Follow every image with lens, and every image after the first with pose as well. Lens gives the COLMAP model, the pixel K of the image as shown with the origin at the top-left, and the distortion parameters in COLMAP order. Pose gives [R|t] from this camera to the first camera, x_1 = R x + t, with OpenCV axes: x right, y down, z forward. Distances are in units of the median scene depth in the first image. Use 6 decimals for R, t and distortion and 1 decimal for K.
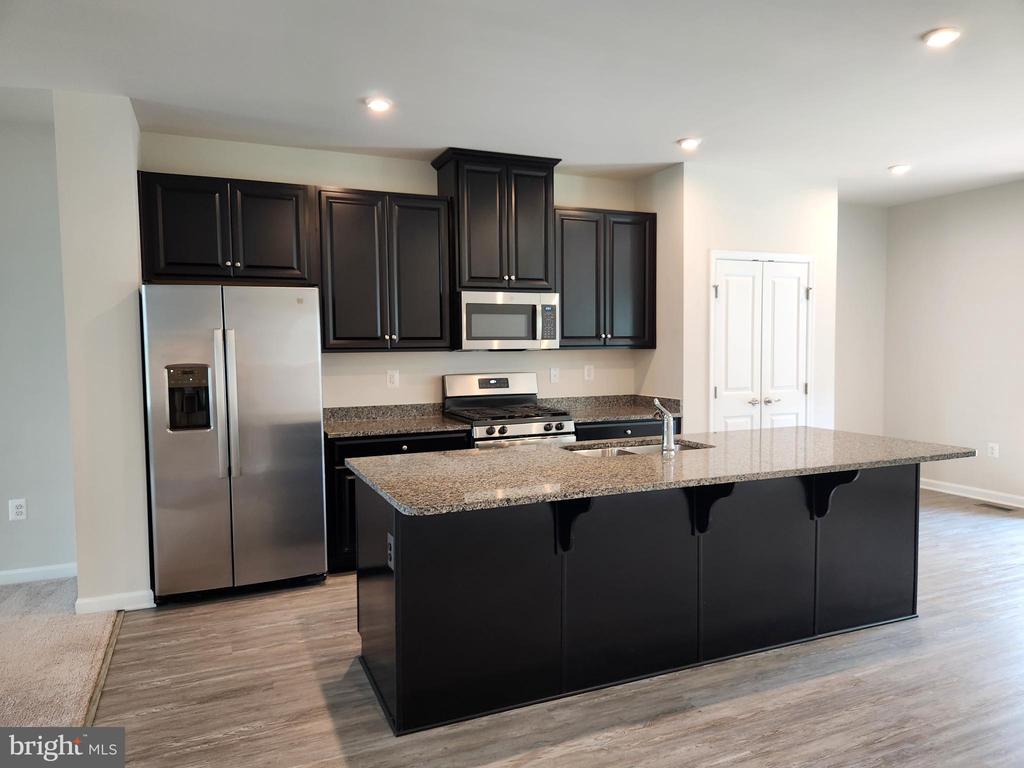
lens RADIAL K [[685.4, 0, 498.6], [0, 685.4, 388.5], [0, 0, 1]] dist [0.054741, -0.045565]
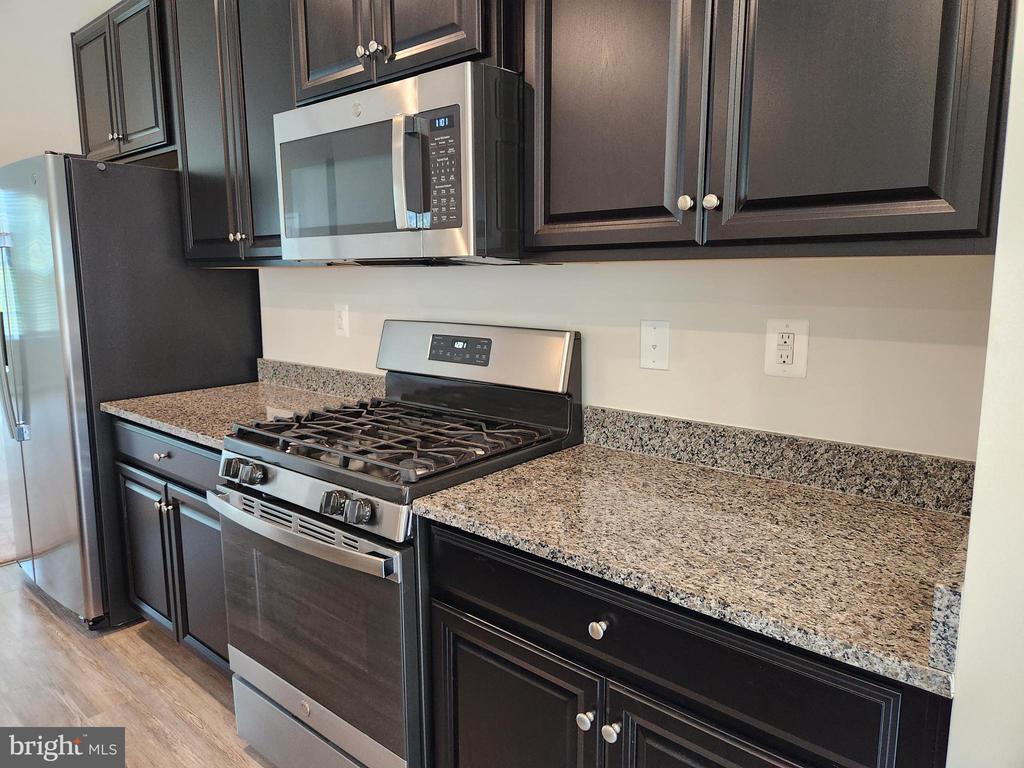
lens RADIAL K [[685.4, 0, 498.6], [0, 685.4, 388.5], [0, 0, 1]] dist [0.054741, -0.045565]
pose [[0.432109, 0.159538, -0.887598, 0.367576], [-0.051682, 0.986991, 0.152243, -0.048151], [0.900339, -0.019913, 0.434733, 0.881096]]
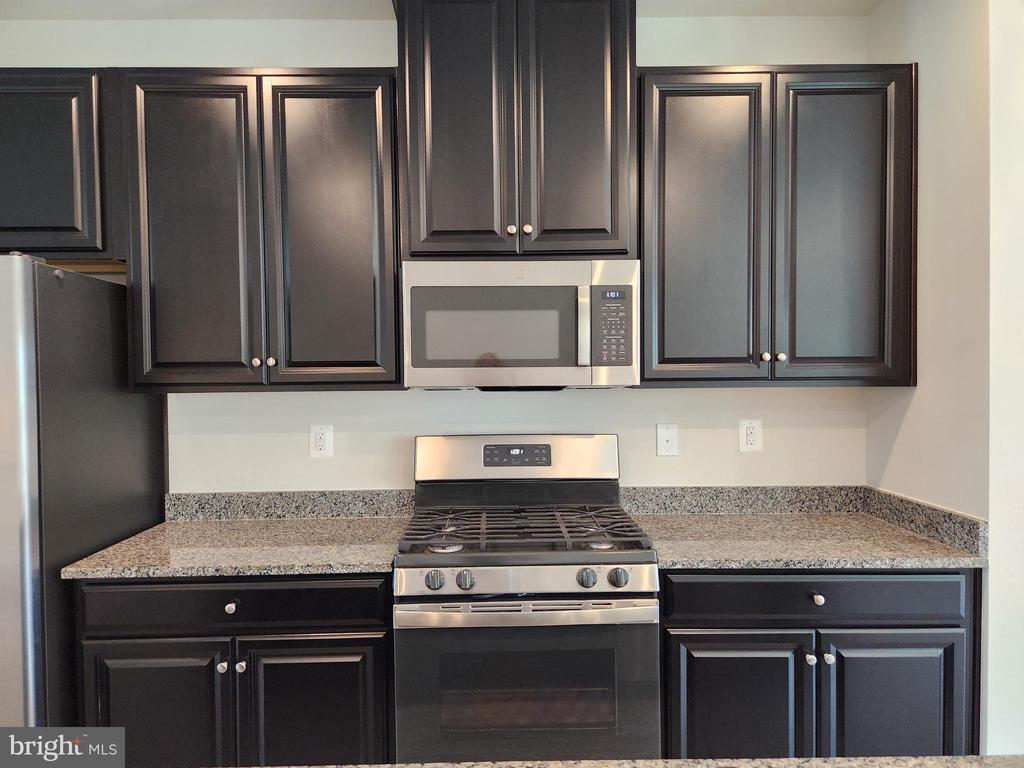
lens RADIAL K [[685.4, 0, 498.6], [0, 685.4, 388.5], [0, 0, 1]] dist [0.054741, -0.045565]
pose [[0.924371, 0.010456, -0.381352, 0.171570], [-0.023717, 0.999266, -0.030092, -0.041394], [0.380757, 0.036861, 0.923940, 0.564776]]
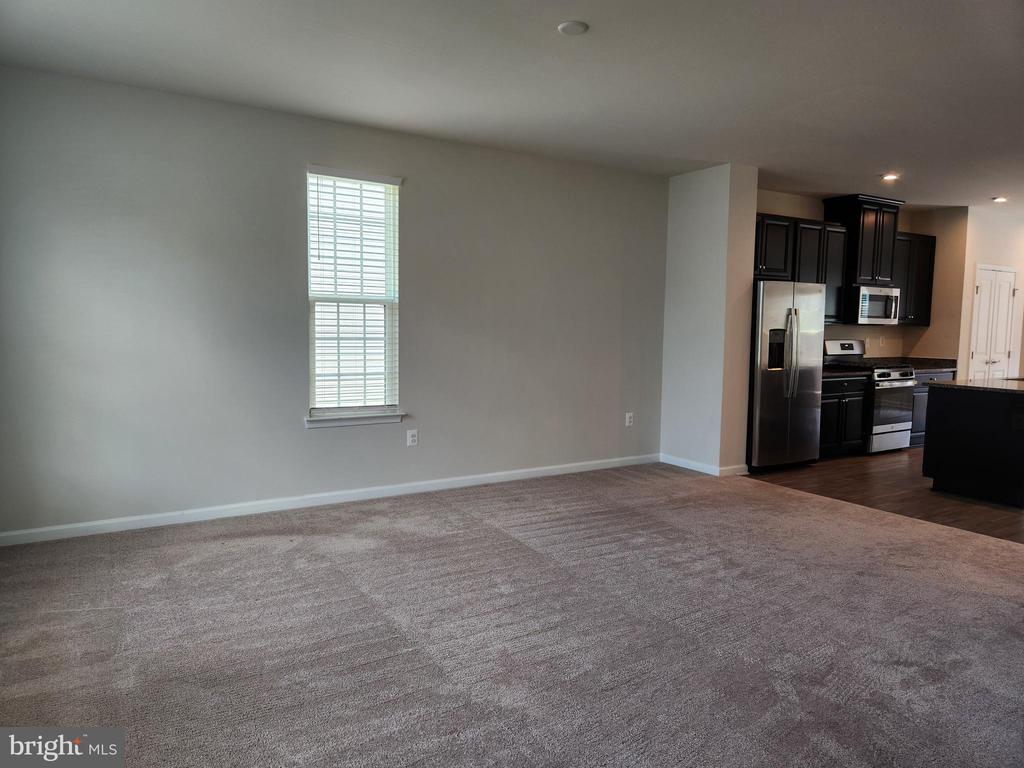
lens RADIAL K [[685.4, 0, 498.6], [0, 685.4, 388.5], [0, 0, 1]] dist [0.054741, -0.045565]
pose [[0.989574, 0.012066, 0.143520, -1.022281], [-0.017786, 0.999095, 0.038639, 0.041000], [-0.142924, -0.040789, 0.988893, -0.423300]]
